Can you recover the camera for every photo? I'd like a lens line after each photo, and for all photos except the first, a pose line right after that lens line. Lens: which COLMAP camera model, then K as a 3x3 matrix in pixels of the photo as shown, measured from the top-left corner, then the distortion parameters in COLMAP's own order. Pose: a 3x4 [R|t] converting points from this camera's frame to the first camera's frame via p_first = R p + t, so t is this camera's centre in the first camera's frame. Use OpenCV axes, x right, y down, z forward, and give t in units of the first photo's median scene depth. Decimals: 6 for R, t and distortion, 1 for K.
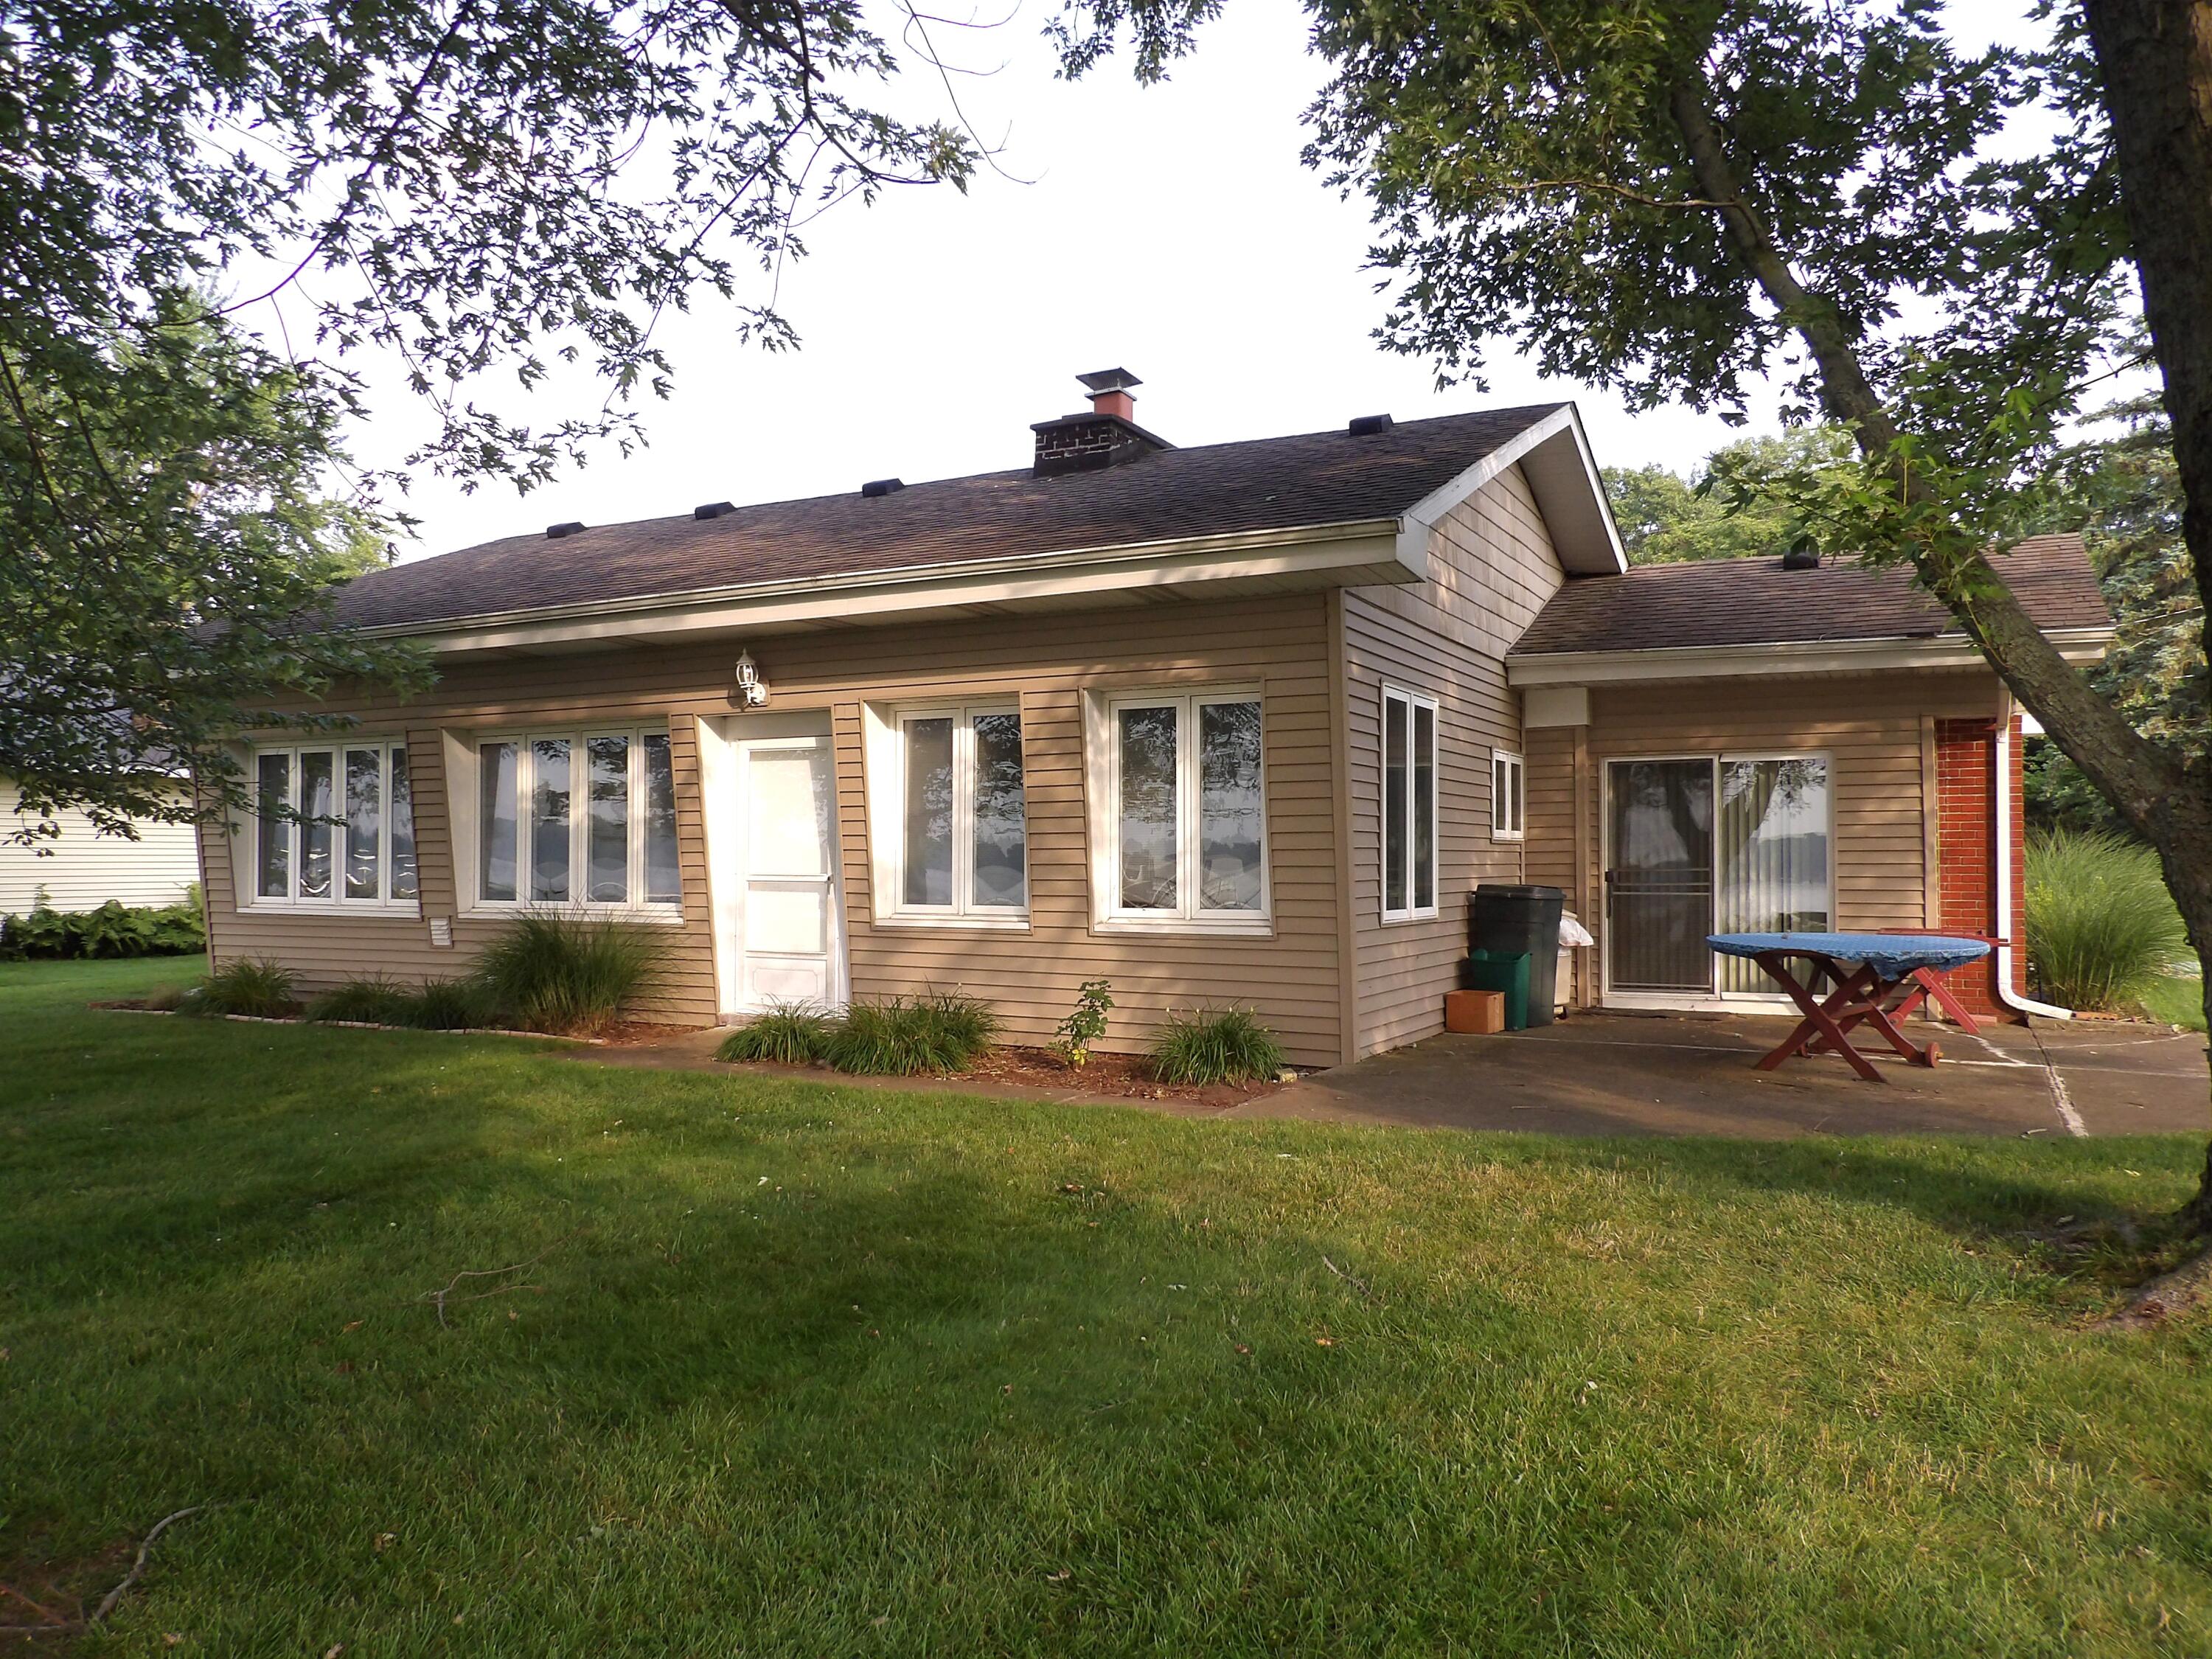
lens RADIAL K [[1580.4, 0, 1102.4], [0, 1580.4, 824.5], [0, 0, 1]] dist [0.011287, 0.000222]
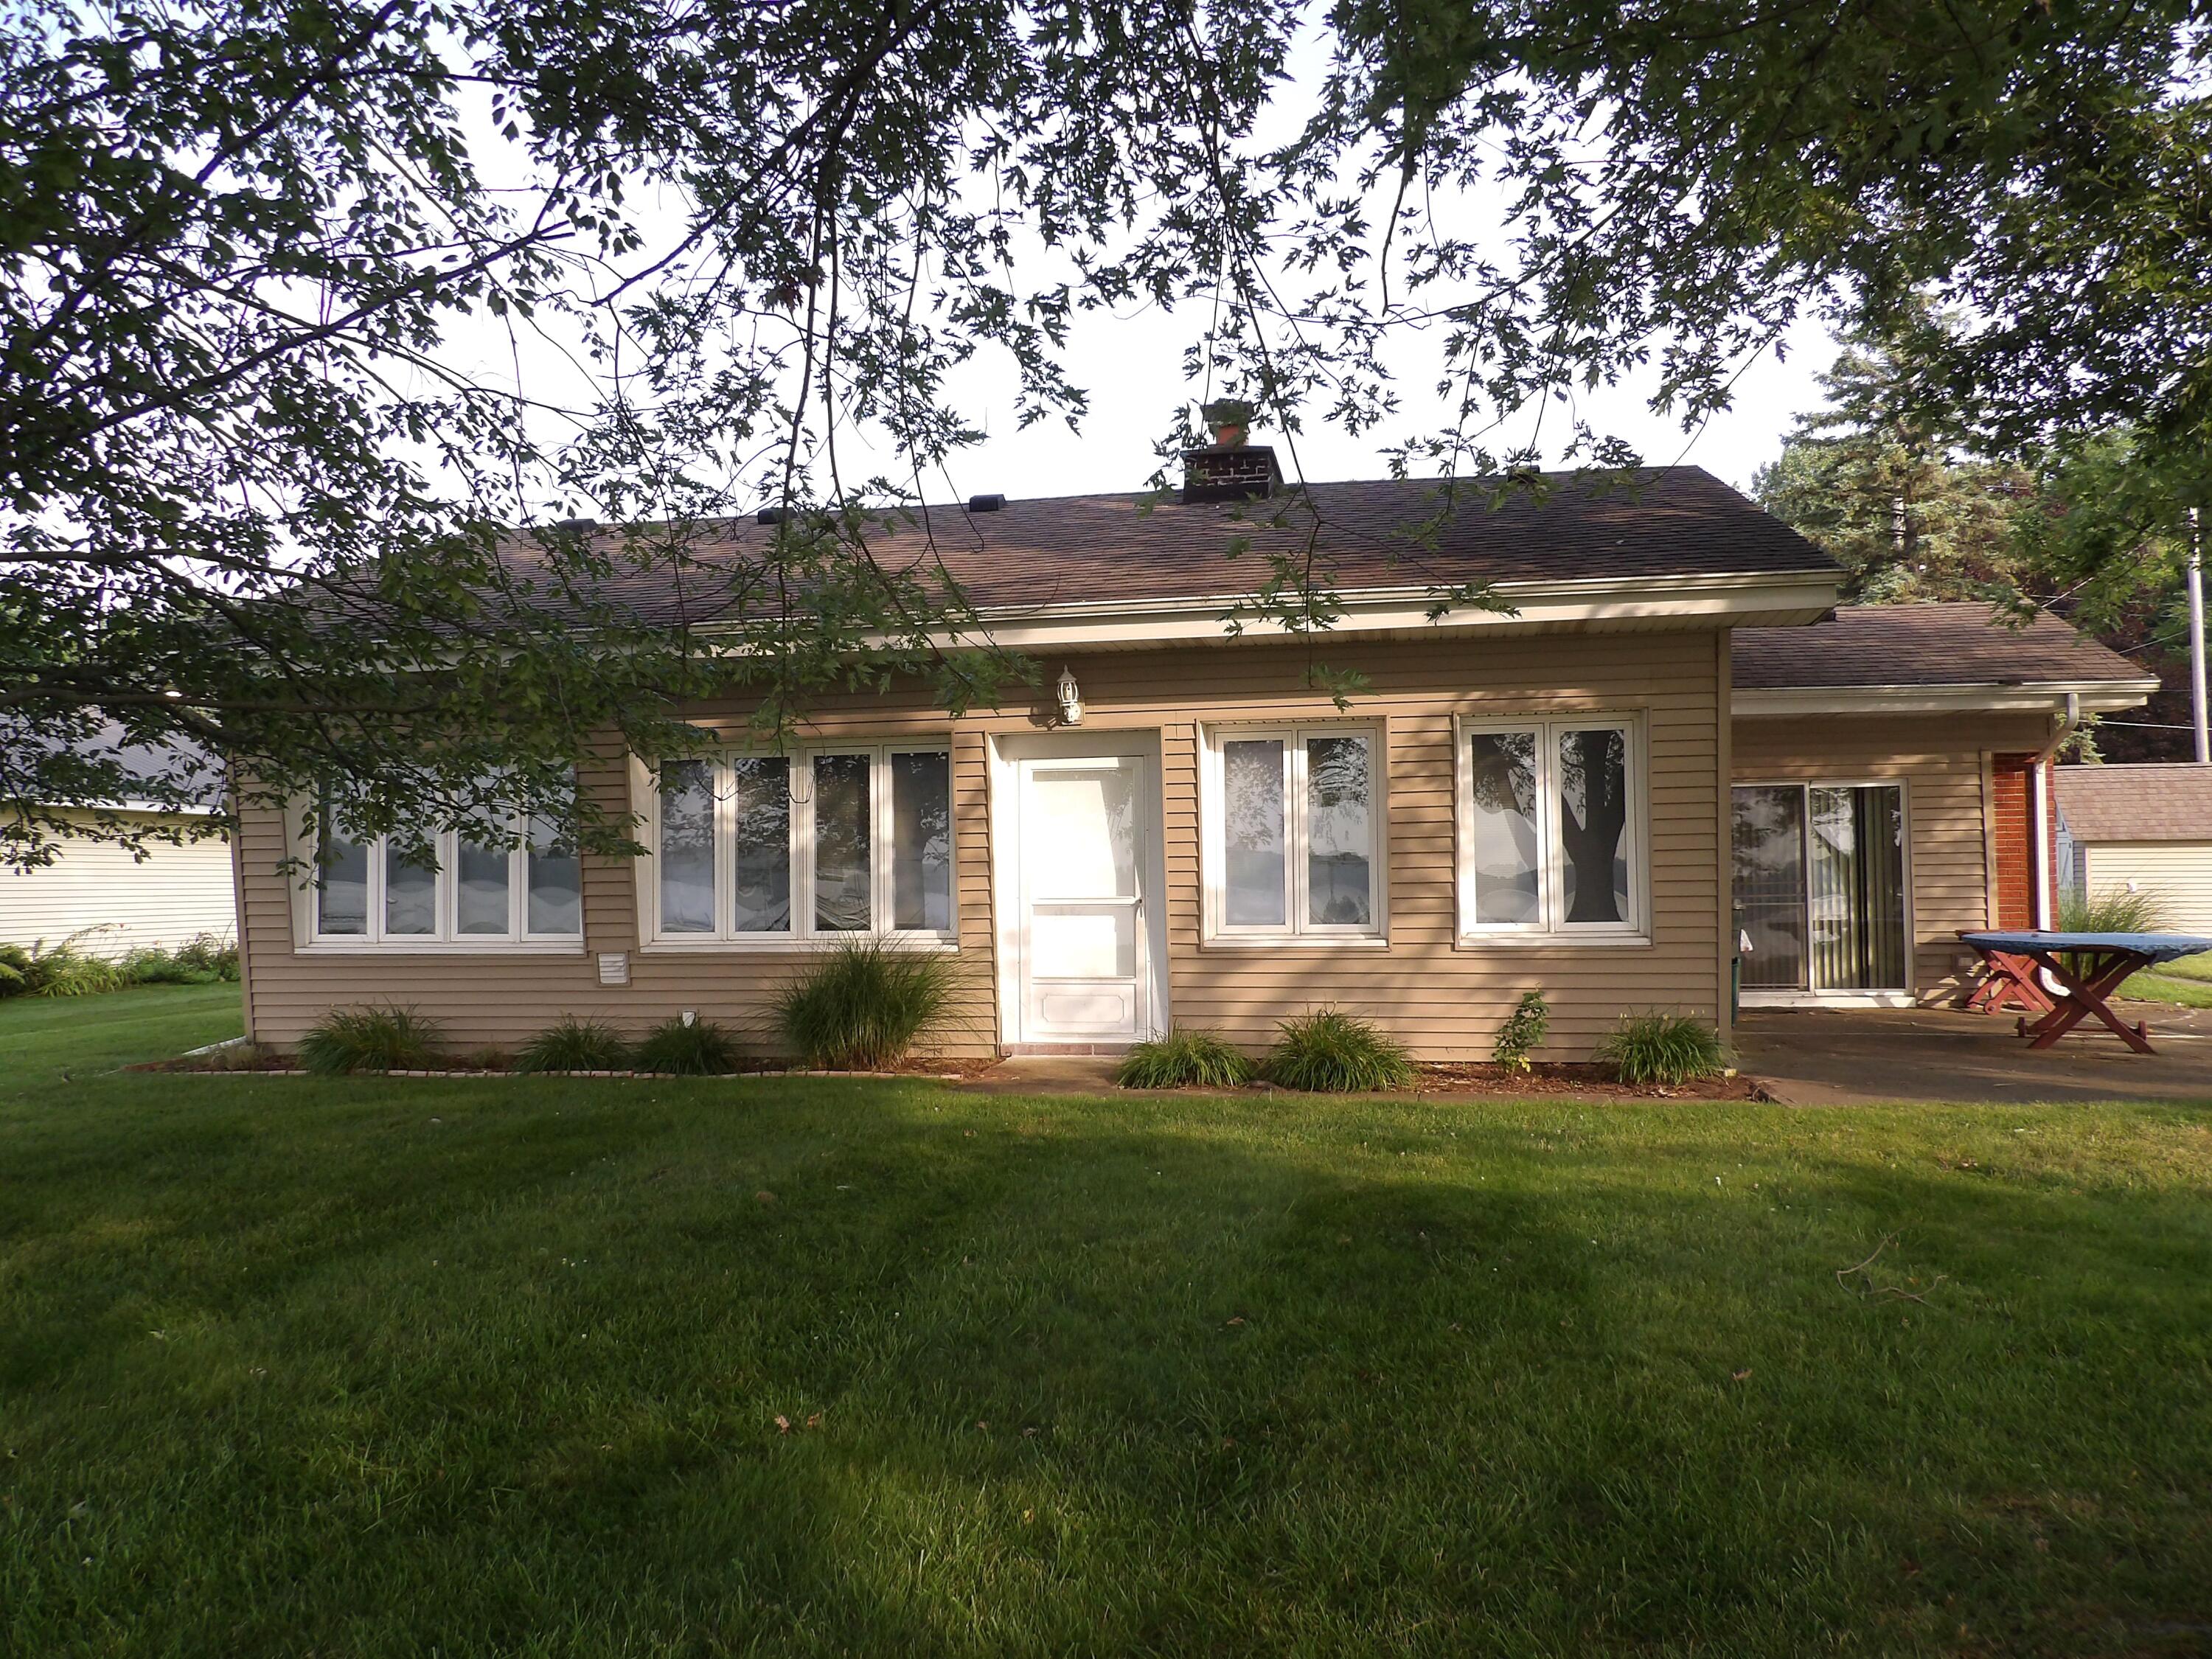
lens RADIAL K [[1580.4, 0, 1101.0], [0, 1580.4, 831.9], [0, 0, 1]] dist [0.011287, 0.000222]
pose [[0.954466, -0.002802, 0.298306, -0.489218], [0.005216, 0.999960, -0.007298, -0.002024], [-0.298274, 0.008521, 0.954442, 0.067657]]
